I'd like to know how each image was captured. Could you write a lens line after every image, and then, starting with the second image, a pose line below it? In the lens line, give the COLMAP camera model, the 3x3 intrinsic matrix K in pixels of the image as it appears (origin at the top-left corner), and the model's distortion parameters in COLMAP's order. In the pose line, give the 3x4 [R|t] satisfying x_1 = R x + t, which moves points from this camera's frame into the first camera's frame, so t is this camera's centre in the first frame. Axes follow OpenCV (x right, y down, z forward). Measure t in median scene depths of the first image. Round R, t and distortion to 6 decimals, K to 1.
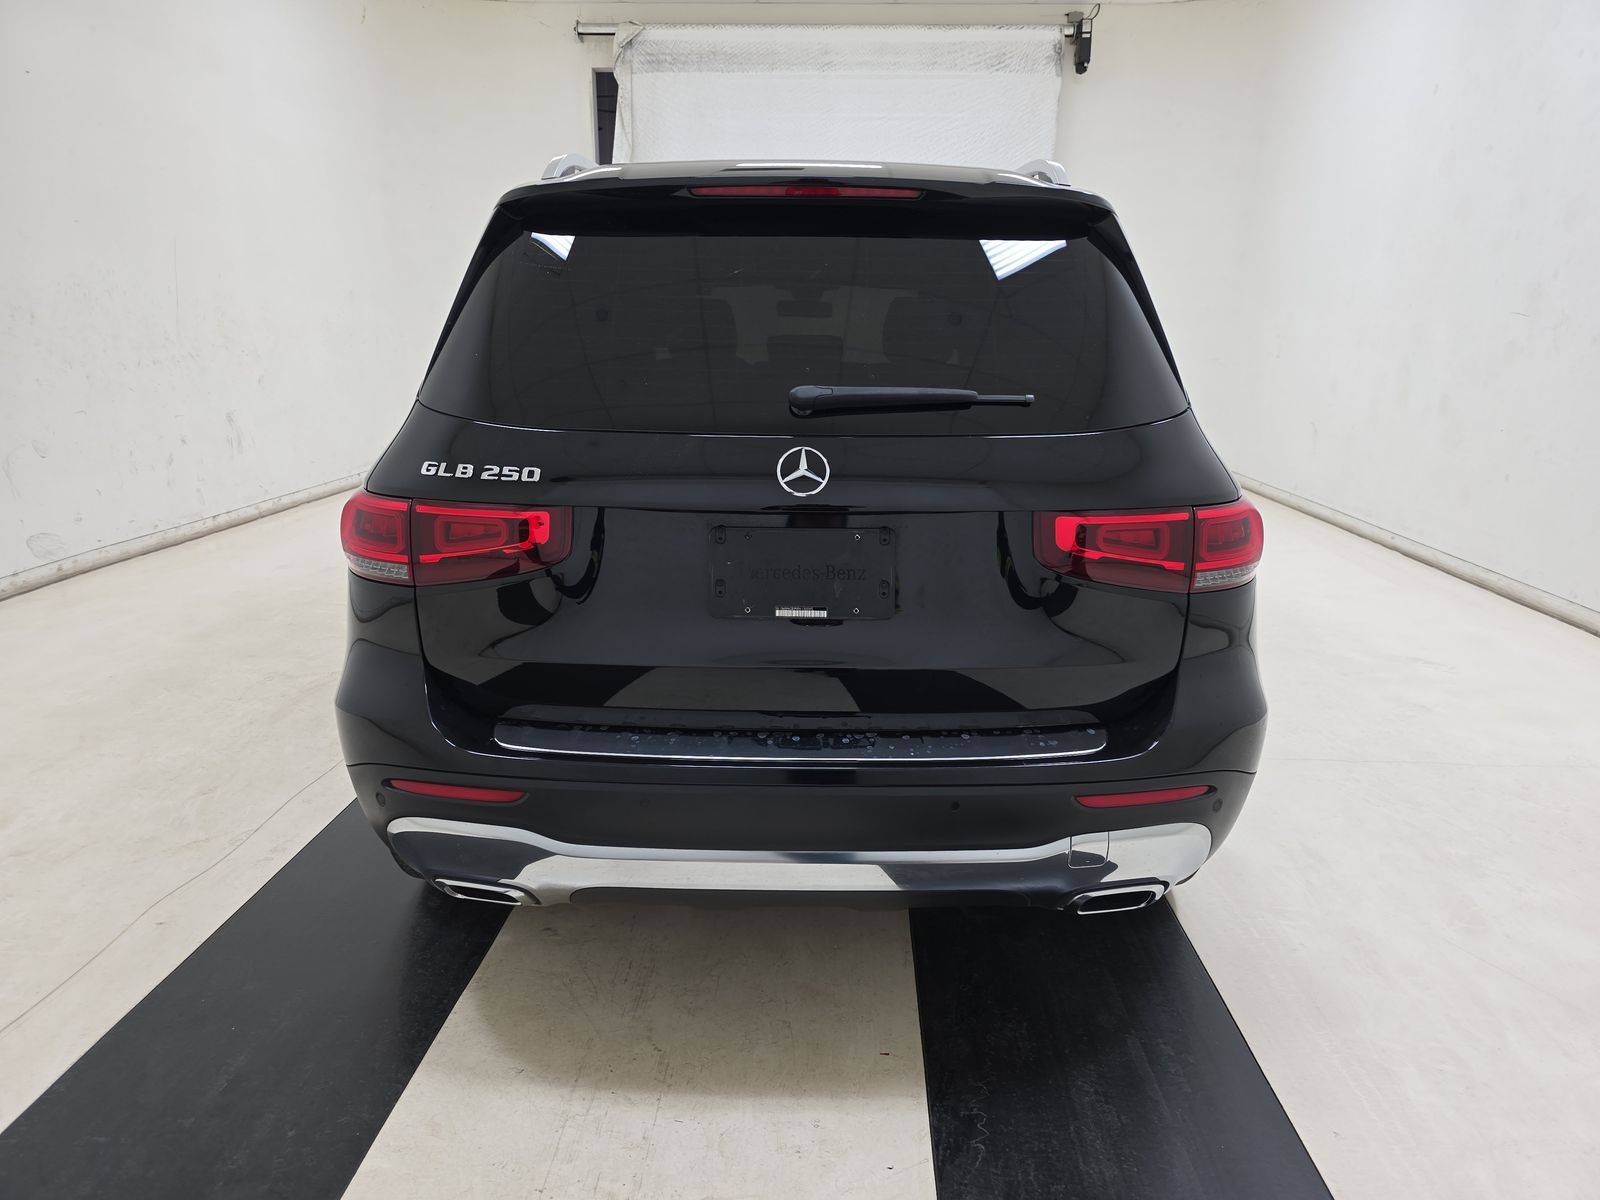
lens RADIAL K [[1089.5, 0, 789.9], [0, 1089.5, 595.9], [0, 0, 1]] dist [0.042408, -0.044457]
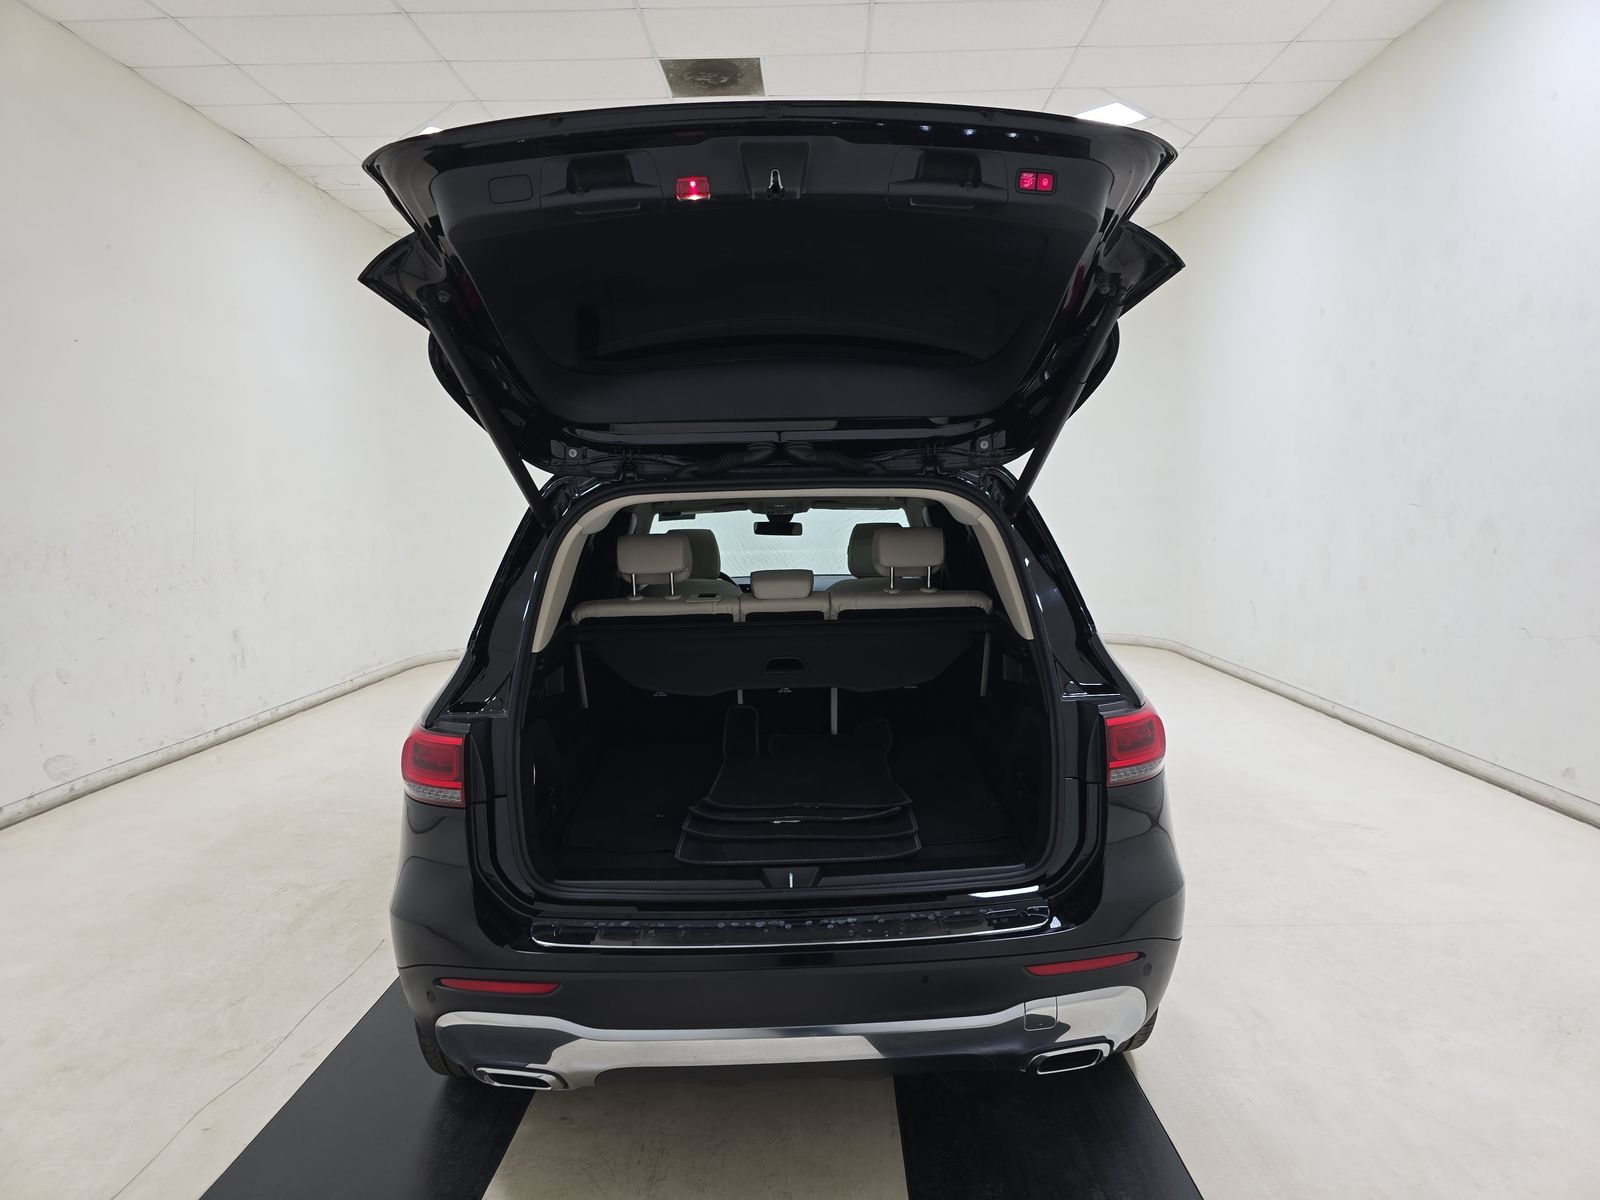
lens RADIAL K [[1089.5, 0, 808.2], [0, 1089.5, 588.2], [0, 0, 1]] dist [0.042408, -0.044457]
pose [[0.998619, -0.030779, 0.042574, -0.009076], [0.037507, 0.985151, -0.167544, -0.022160], [-0.036785, 0.168909, 0.984945, -0.169713]]
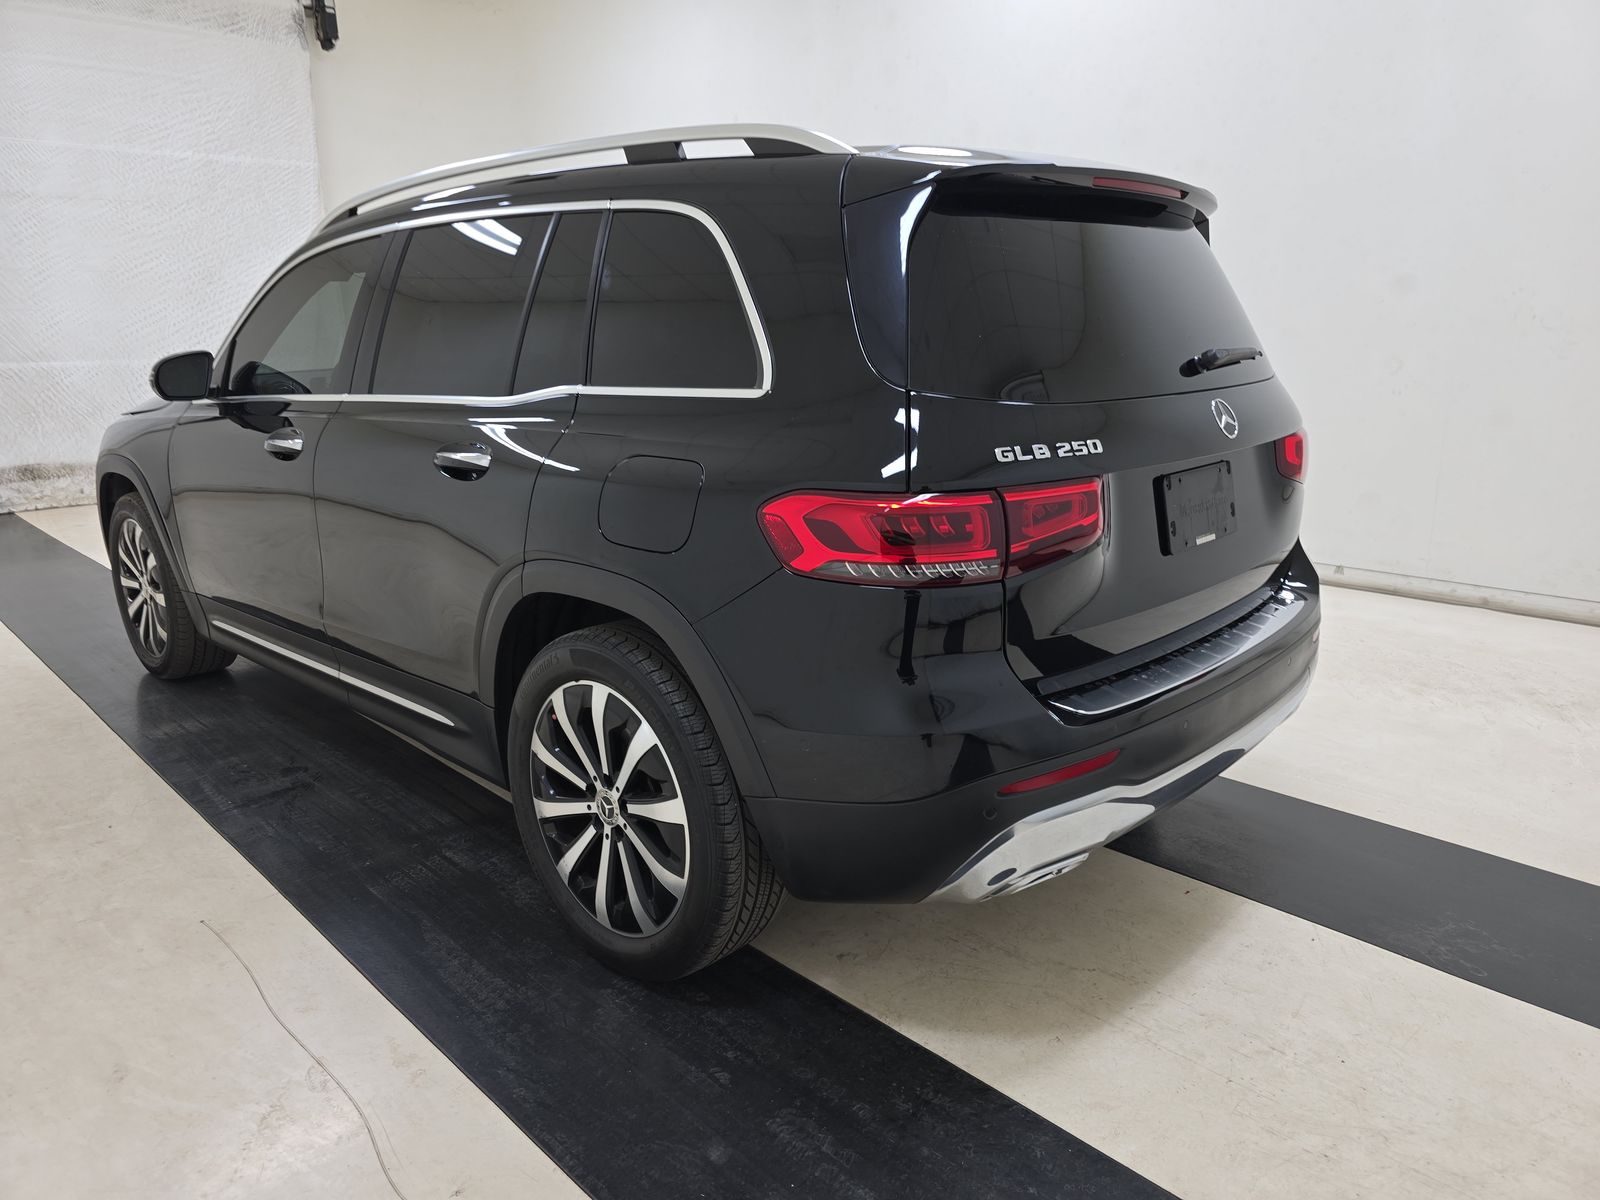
lens RADIAL K [[1089.5, 0, 804.0], [0, 1089.5, 603.5], [0, 0, 1]] dist [0.042408, -0.044457]
pose [[0.671396, -0.203643, 0.712571, -0.898411], [0.196952, 0.975959, 0.093344, -0.088120], [-0.714449, 0.077672, 0.695363, 0.367883]]
